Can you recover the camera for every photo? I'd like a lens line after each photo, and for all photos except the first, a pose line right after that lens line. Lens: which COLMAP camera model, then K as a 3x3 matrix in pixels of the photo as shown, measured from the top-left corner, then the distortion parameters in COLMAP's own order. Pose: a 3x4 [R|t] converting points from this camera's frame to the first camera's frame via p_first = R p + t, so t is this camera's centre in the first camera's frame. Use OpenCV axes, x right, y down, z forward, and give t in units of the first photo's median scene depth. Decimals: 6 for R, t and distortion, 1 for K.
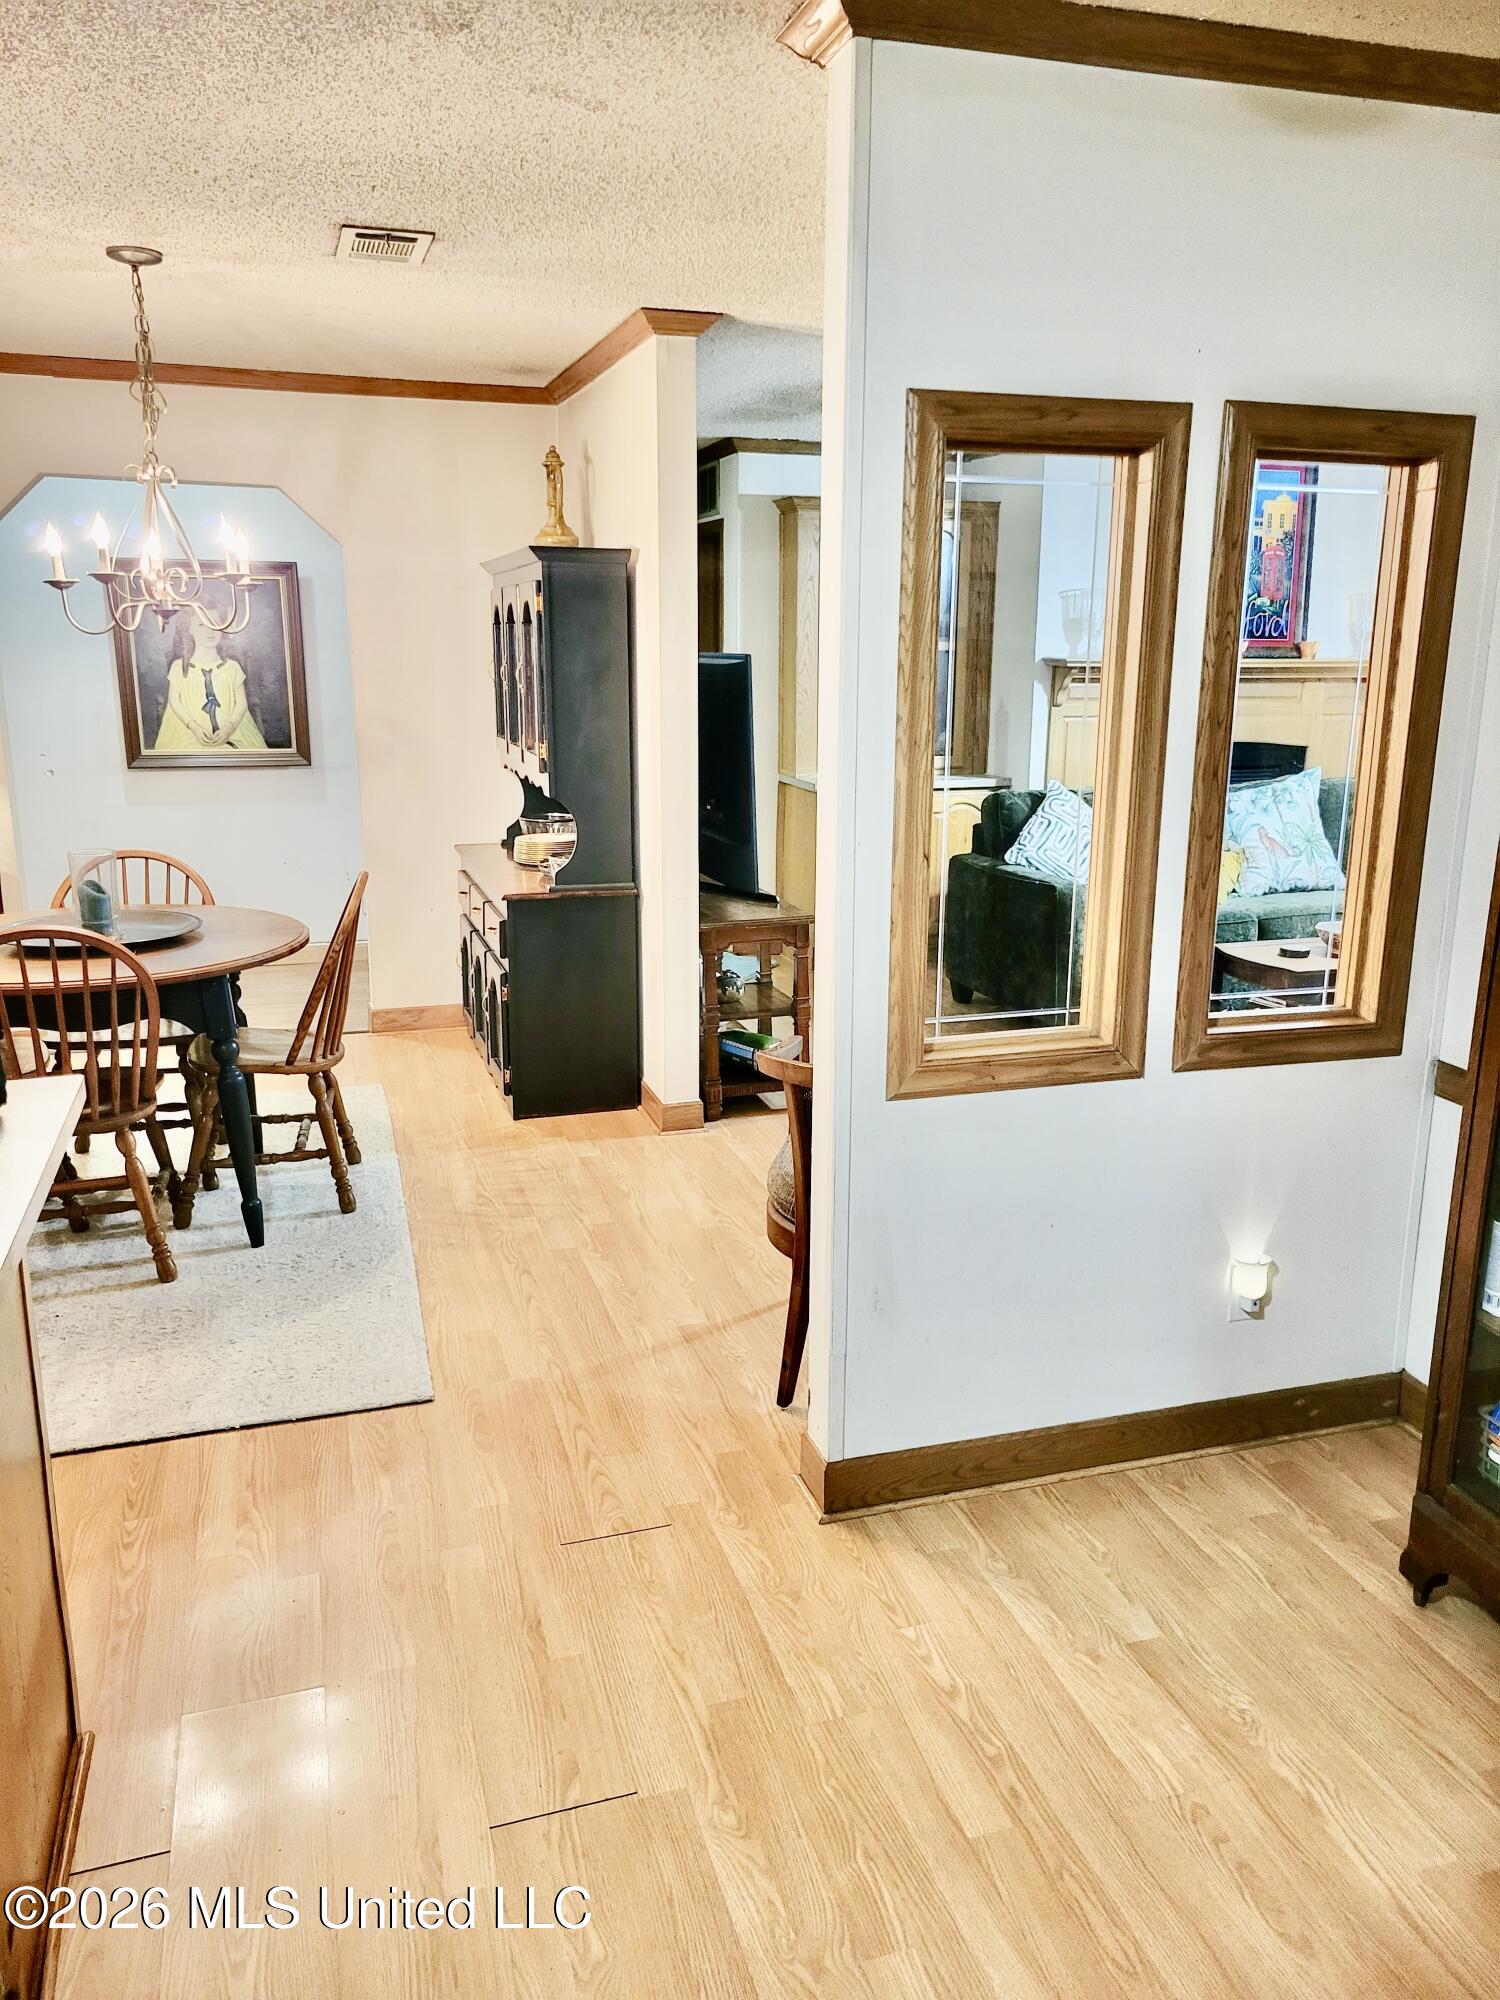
lens RADIAL K [[1525.5, 0, 750.0], [0, 1525.5, 1000.0], [0, 0, 1]] dist [0.002965, 0.002339]
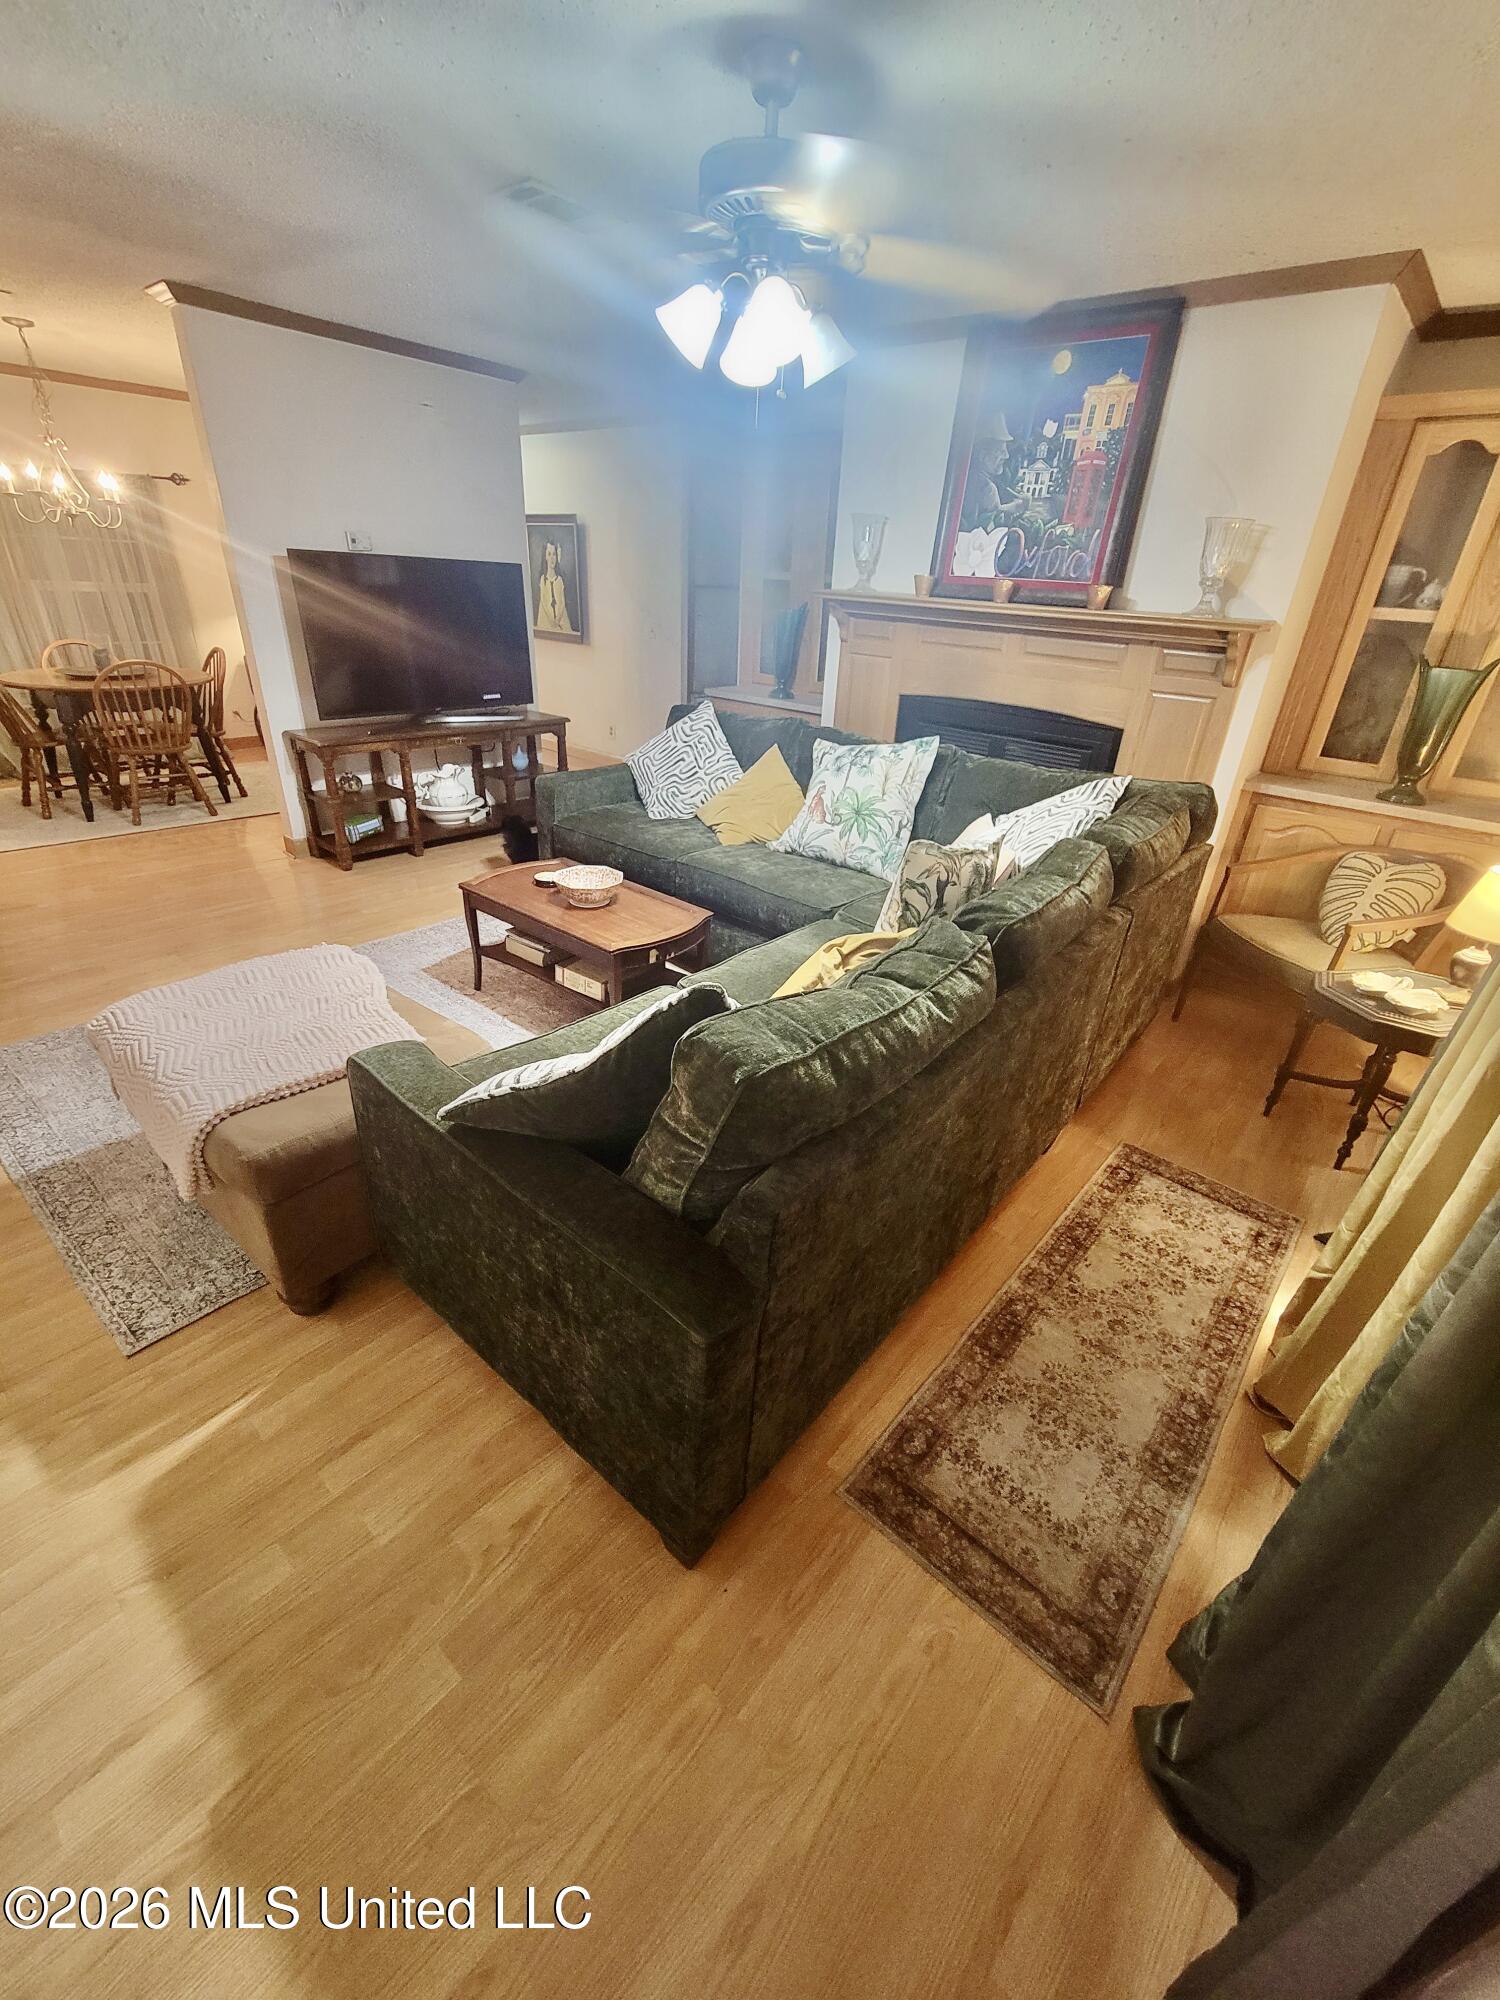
lens RADIAL K [[822.7, 0, 750.0], [0, 822.7, 1000.0], [0, 0, 1]] dist [0.005199, -0.000044]
pose [[0.544073, 0.404311, -0.735199, 1.013126], [-0.235133, 0.914601, 0.328964, -0.203190], [0.805417, -0.006110, 0.592677, 0.887290]]
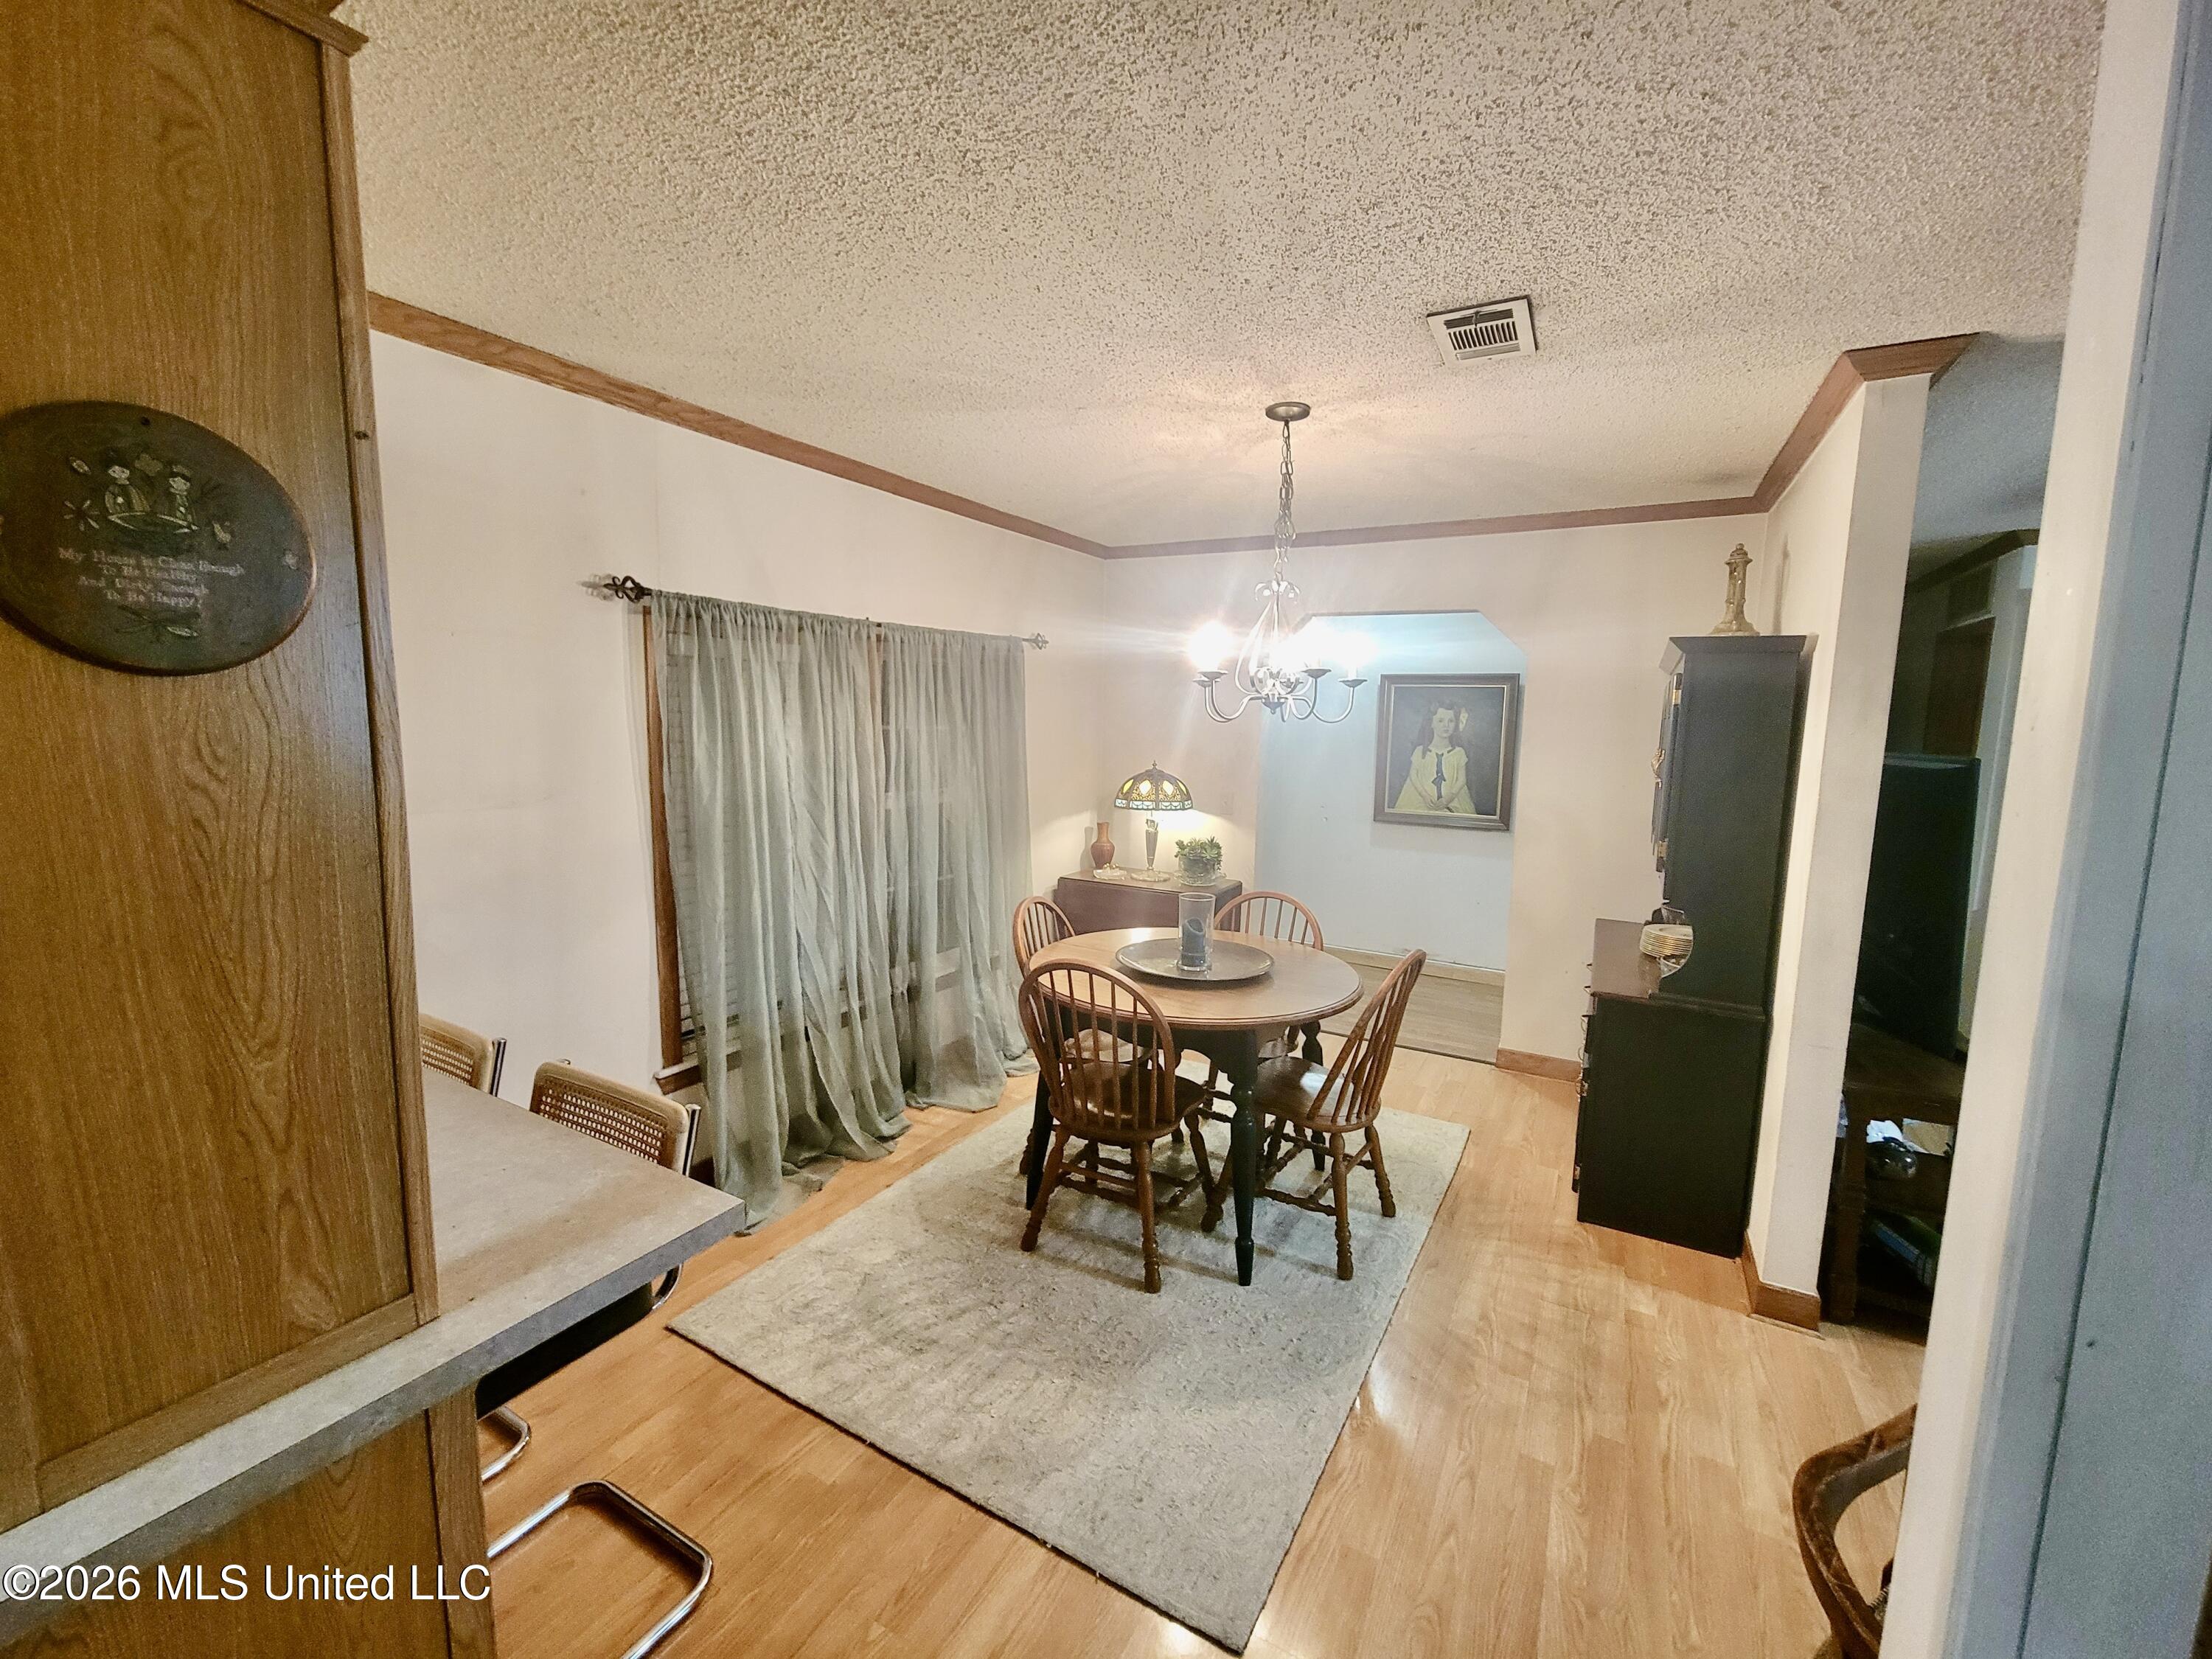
lens RADIAL K [[909.9, 0, 1106.0], [0, 909.9, 829.5], [0, 0, 1]] dist [0.005199, -0.000044]
pose [[0.690559, 0.093757, -0.717174, 0.031360], [-0.184845, 0.981512, -0.049671, -0.084327], [0.699258, 0.166867, 0.695122, 0.368047]]
